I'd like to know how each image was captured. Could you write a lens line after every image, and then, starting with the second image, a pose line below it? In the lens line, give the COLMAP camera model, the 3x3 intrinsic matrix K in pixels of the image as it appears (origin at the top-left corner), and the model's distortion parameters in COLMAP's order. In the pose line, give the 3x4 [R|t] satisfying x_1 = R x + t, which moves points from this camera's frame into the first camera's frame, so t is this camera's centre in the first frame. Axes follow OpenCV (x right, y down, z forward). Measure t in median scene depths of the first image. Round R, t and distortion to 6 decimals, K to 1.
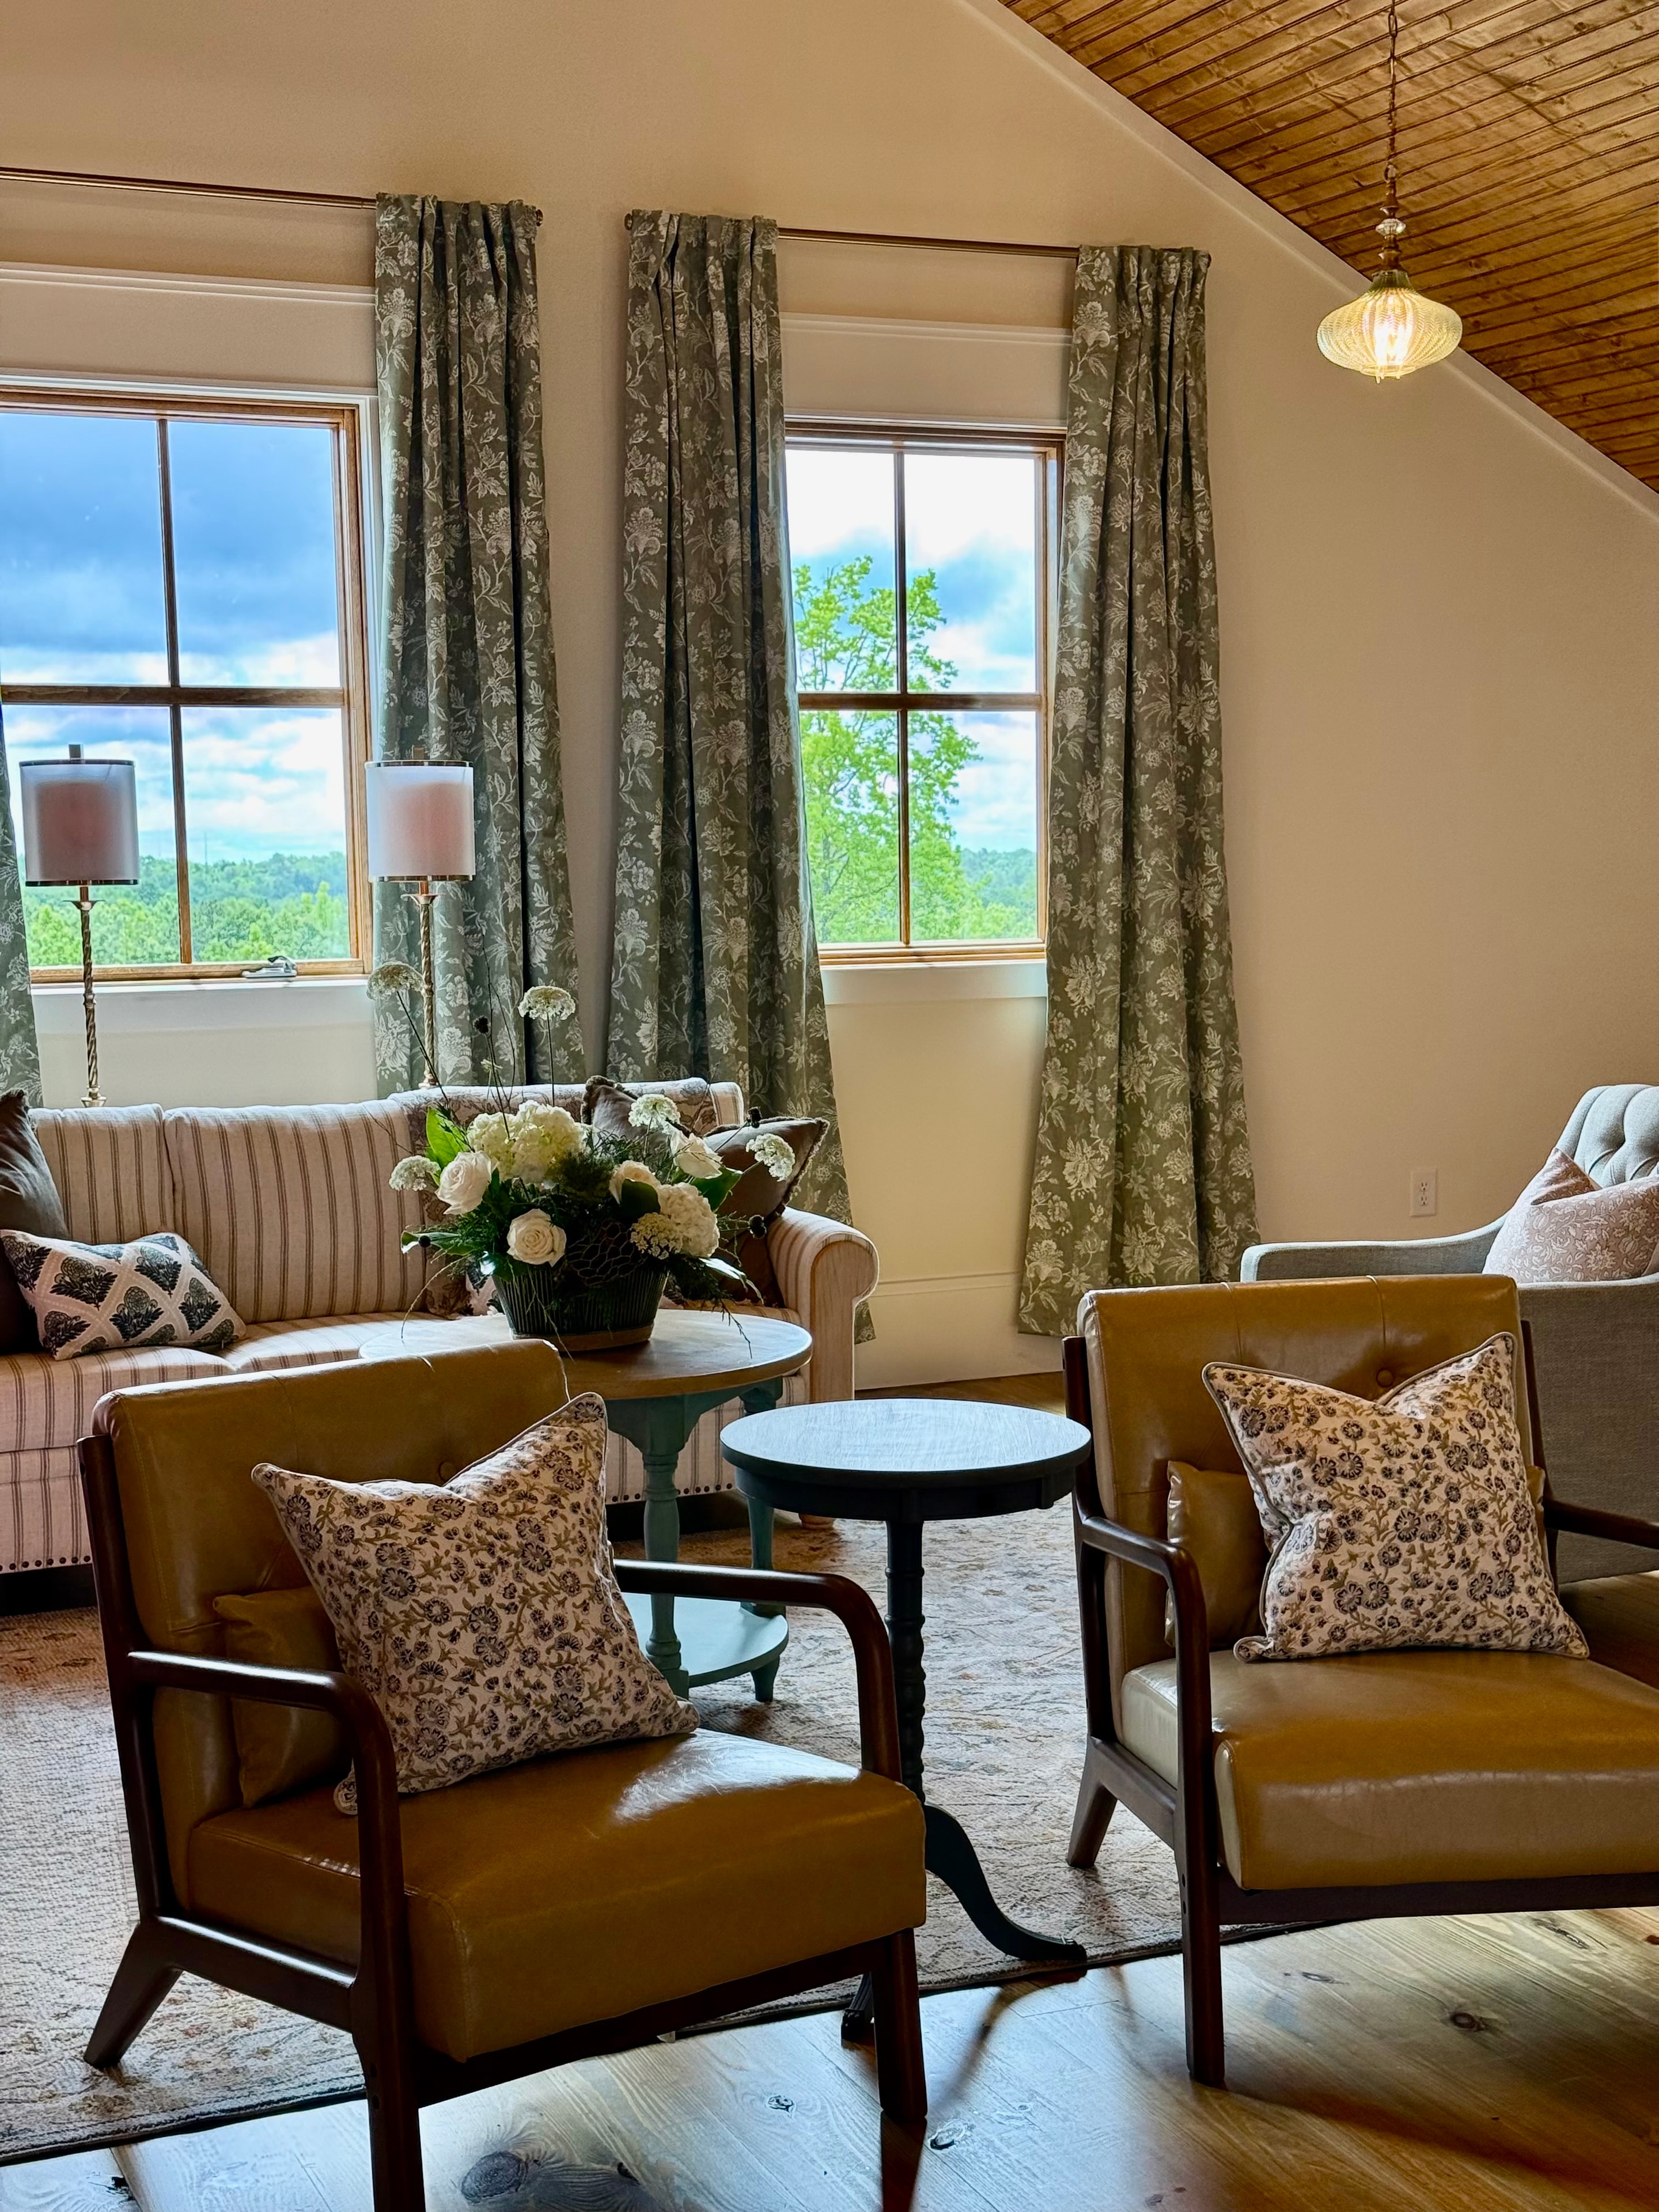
lens RADIAL K [[3079.9, 0, 829.5], [0, 3079.9, 1106.0], [0, 0, 1]] dist [0.164583, -0.076197]
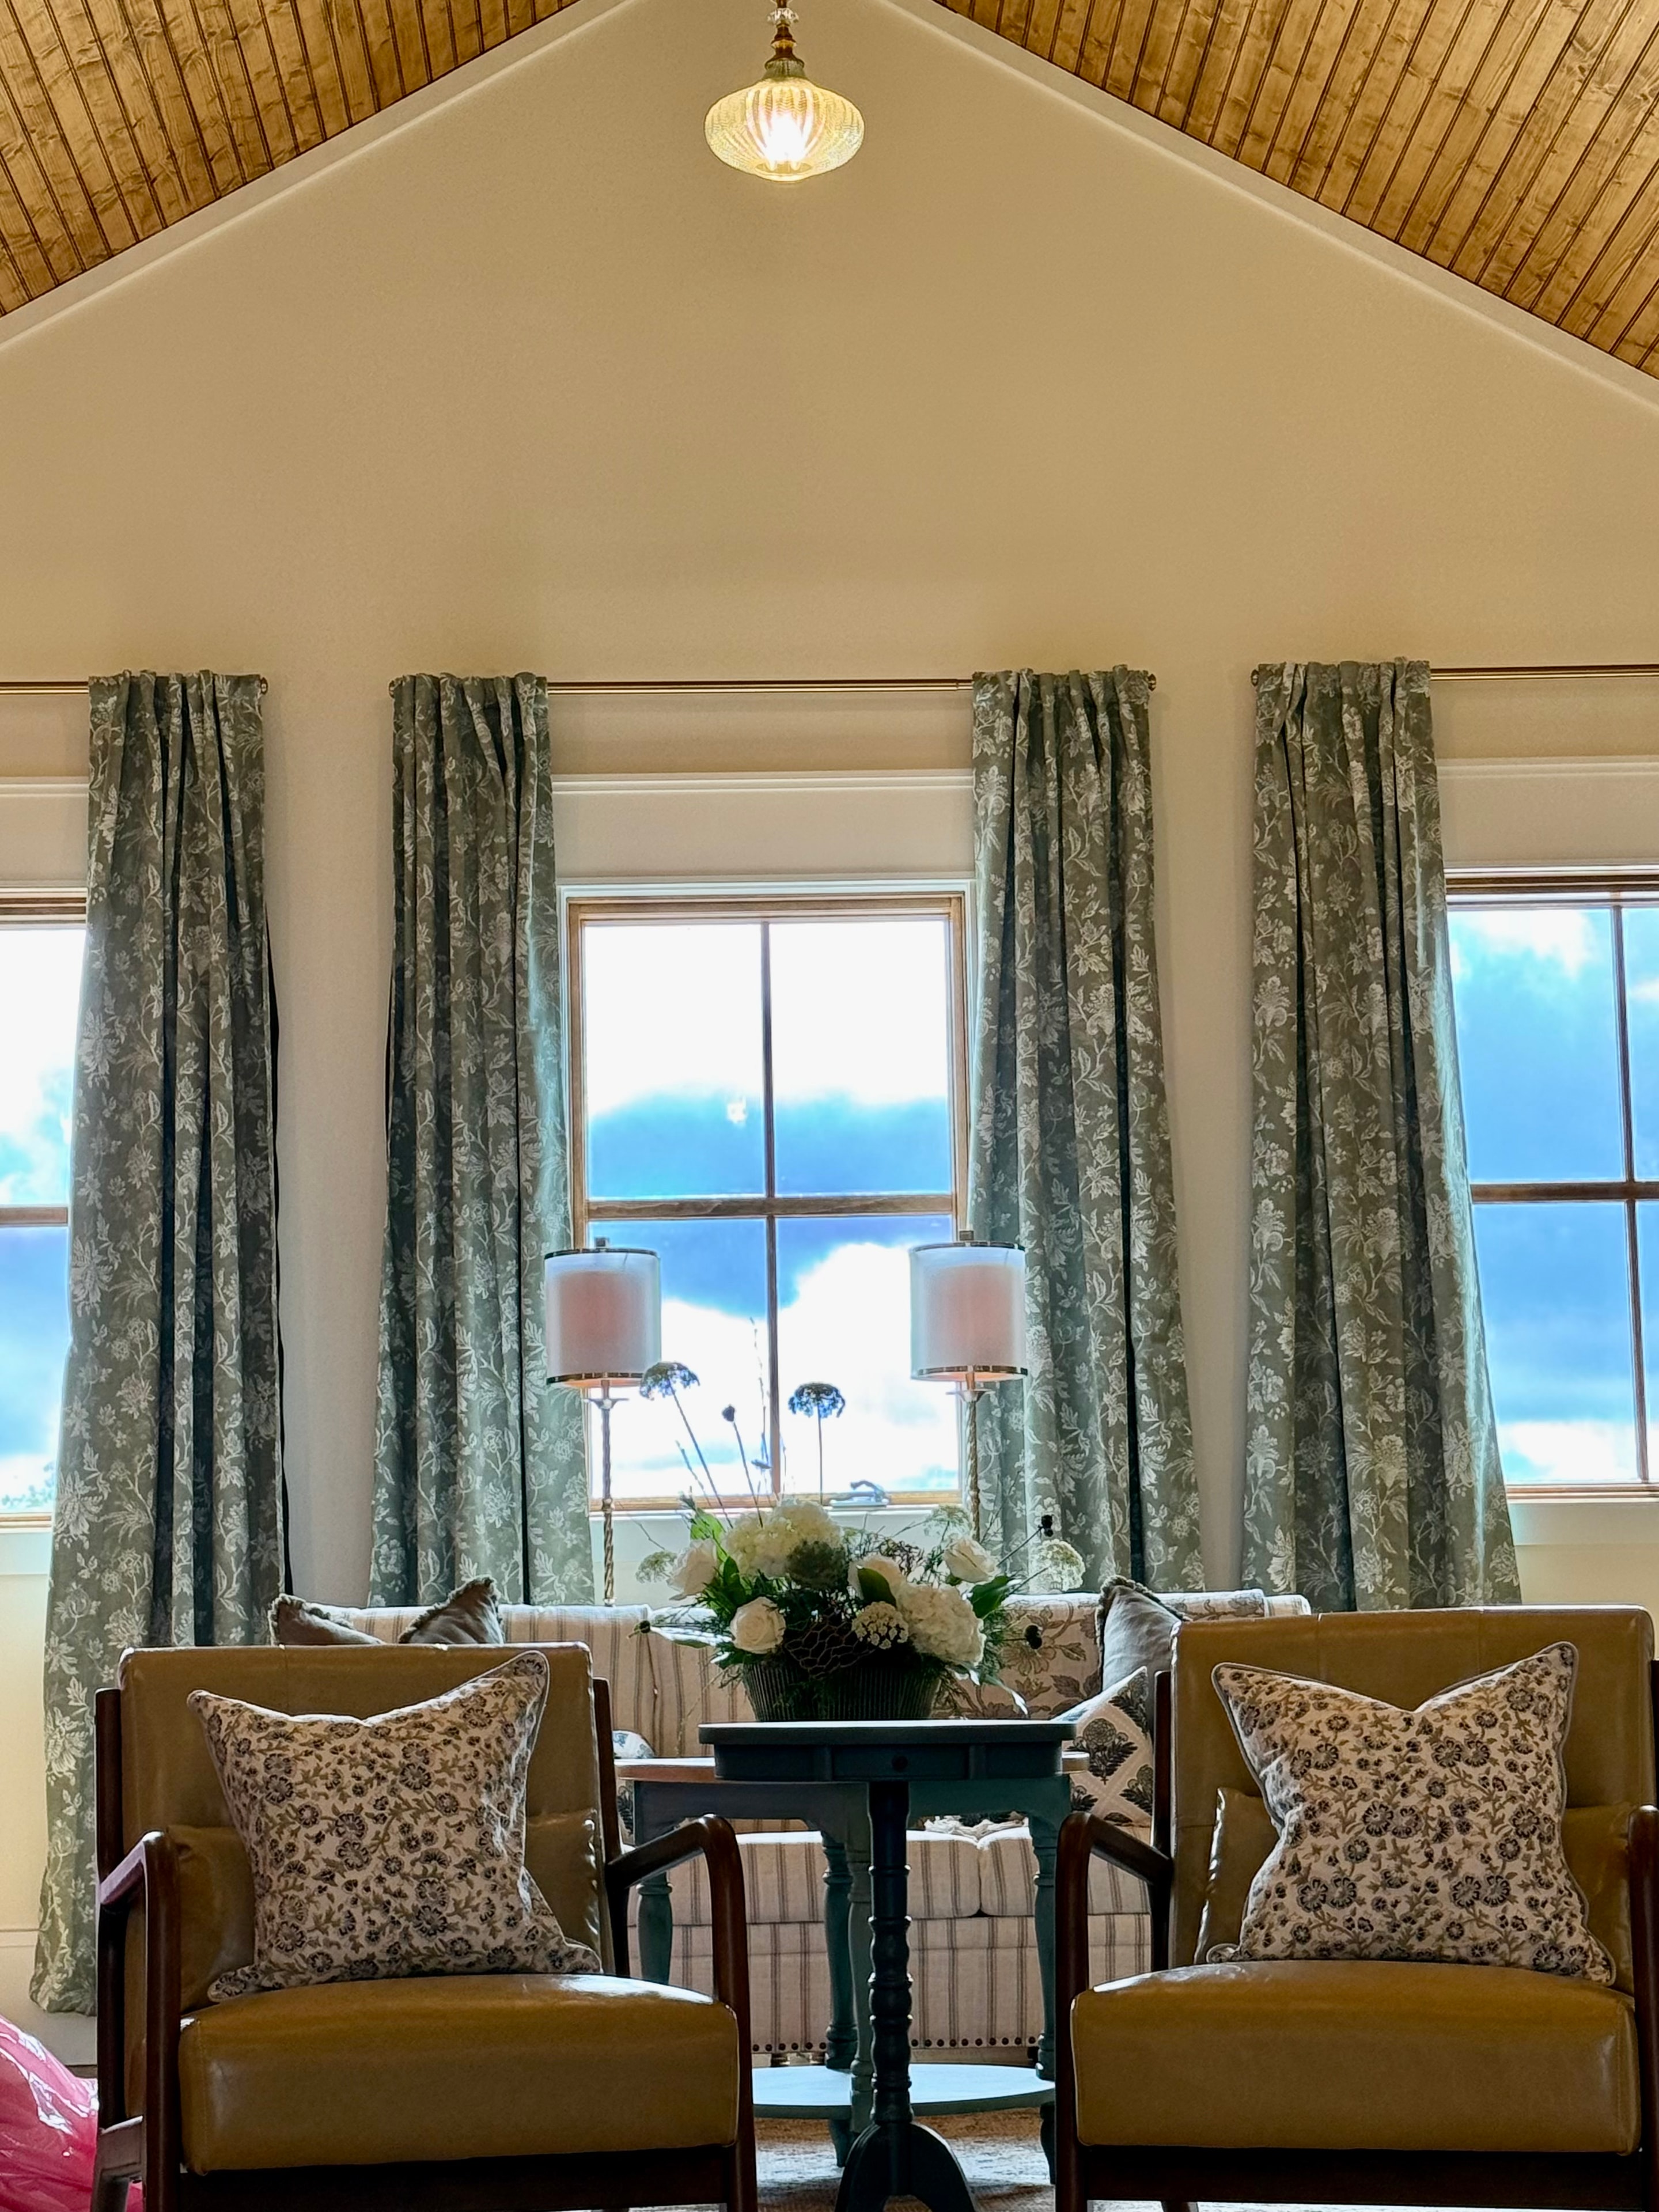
lens RADIAL K [[4234.5, 0, 829.5], [0, 4234.5, 1106.0], [0, 0, 1]] dist [0.147987, 0.121166]
pose [[0.923838, -0.057818, -0.378391, 0.290427], [-0.027321, 0.976046, -0.215843, 0.113255], [0.381807, 0.209742, 0.900129, -0.142837]]
